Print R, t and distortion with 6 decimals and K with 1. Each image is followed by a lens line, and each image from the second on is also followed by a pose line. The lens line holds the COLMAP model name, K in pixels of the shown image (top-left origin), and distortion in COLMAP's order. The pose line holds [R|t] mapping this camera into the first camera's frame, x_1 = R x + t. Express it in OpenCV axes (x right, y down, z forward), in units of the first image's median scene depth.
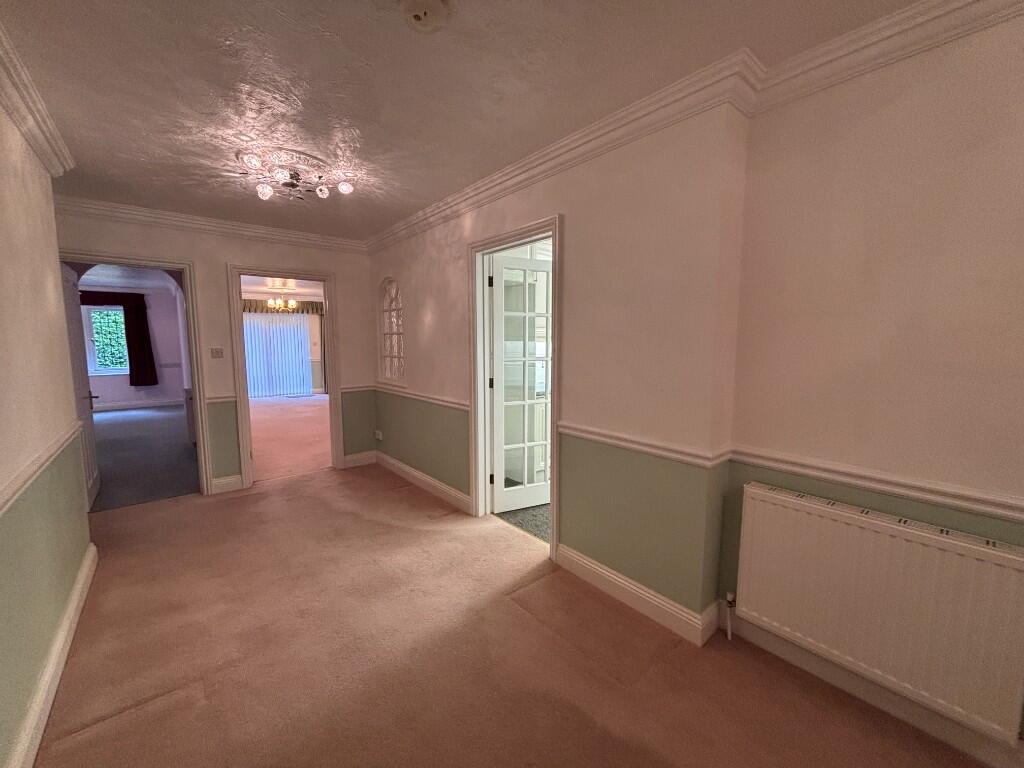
lens RADIAL K [[411.5, 0, 515.6], [0, 411.5, 383.1], [0, 0, 1]] dist [-0.003220, -0.001084]
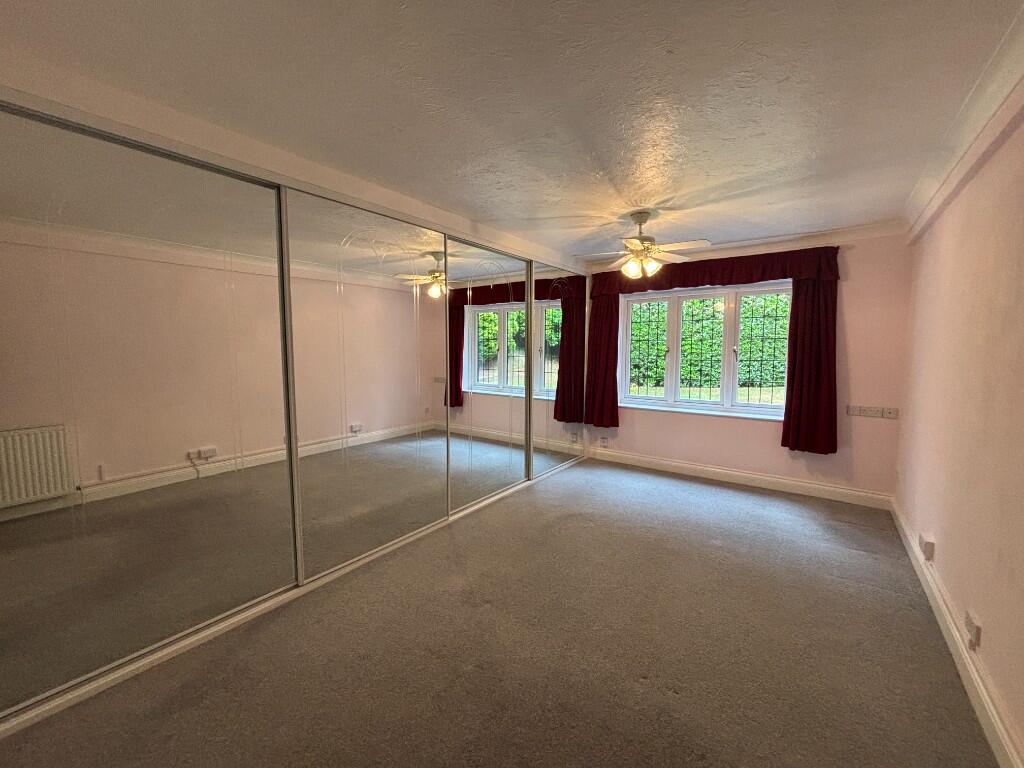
lens RADIAL K [[411.5, 0, 514.0], [0, 411.5, 385.0], [0, 0, 1]] dist [-0.003220, -0.001084]
pose [[0.203637, 0.088358, -0.975051, -0.529711], [-0.108907, 0.991783, 0.067129, -0.062577], [0.972970, 0.092520, 0.211587, 0.574786]]
